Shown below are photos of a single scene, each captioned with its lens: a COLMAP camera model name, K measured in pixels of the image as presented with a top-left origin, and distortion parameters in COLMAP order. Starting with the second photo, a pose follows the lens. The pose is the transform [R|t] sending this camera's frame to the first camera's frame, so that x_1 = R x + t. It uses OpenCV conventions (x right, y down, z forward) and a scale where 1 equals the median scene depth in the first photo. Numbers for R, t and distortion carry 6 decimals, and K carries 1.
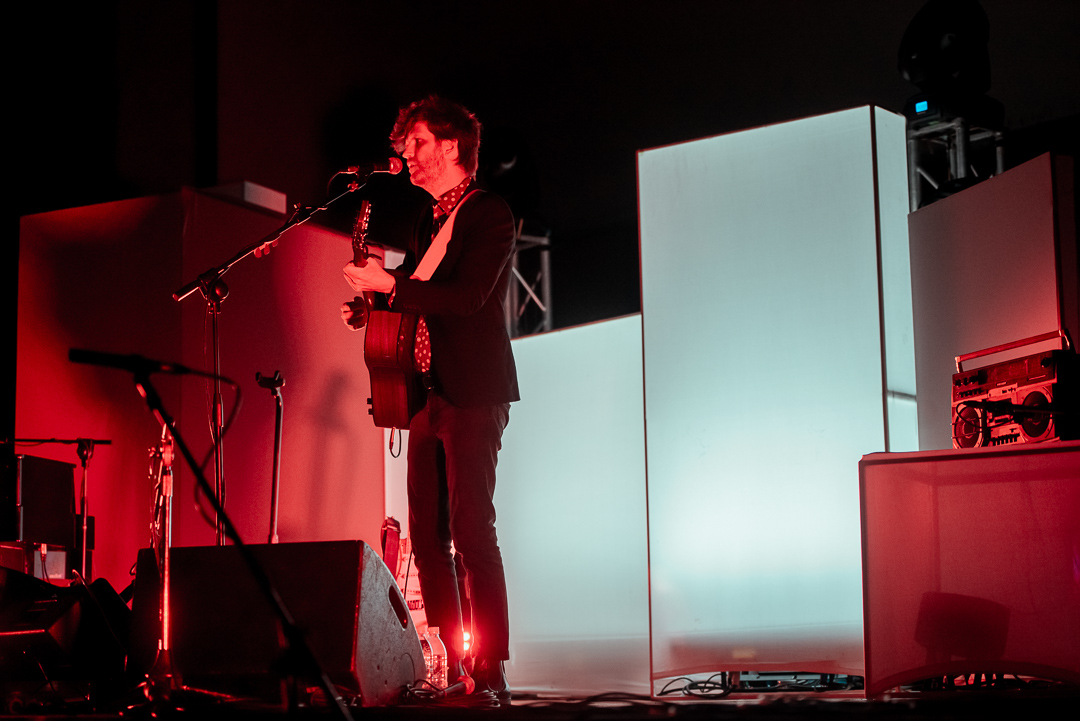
lens RADIAL K [[2126.0, 0, 540.0], [0, 2126.0, 360.5], [0, 0, 1]] dist [0.139965, -0.013877]
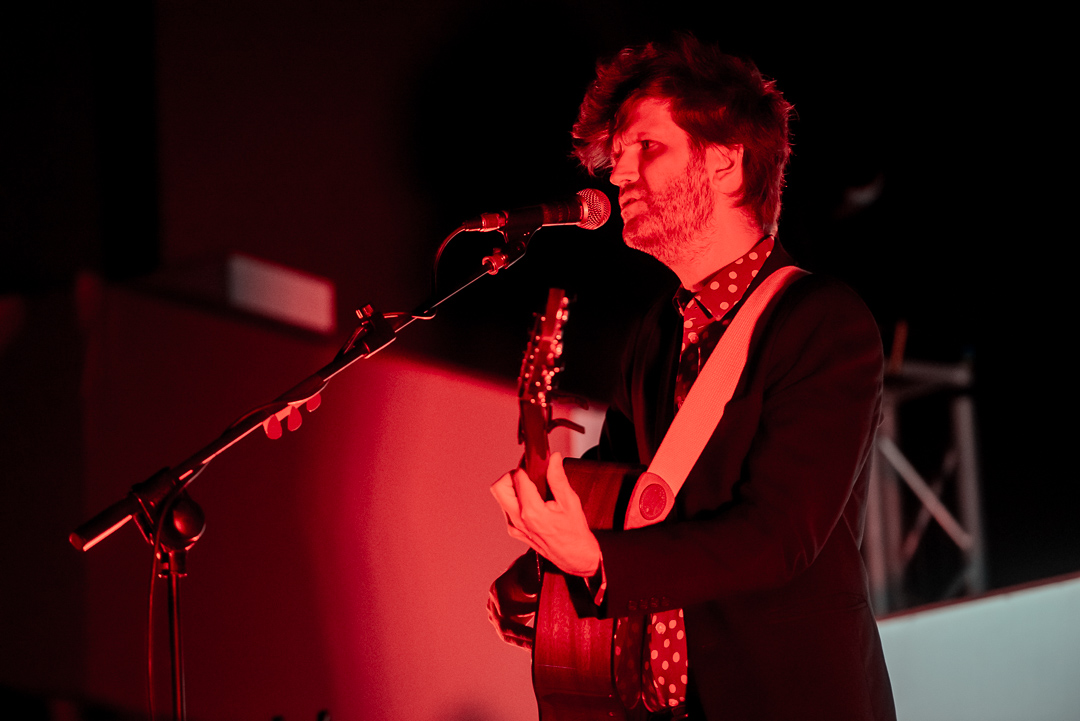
lens RADIAL K [[5921.9, 0, 540.0], [0, 5921.9, 360.5], [0, 0, 1]] dist [0.205421, 11.589577]
pose [[0.996612, -0.036061, -0.073919, 0.006501], [0.031506, 0.997585, -0.061895, 0.009801], [0.075972, 0.059357, 0.995342, -0.152025]]
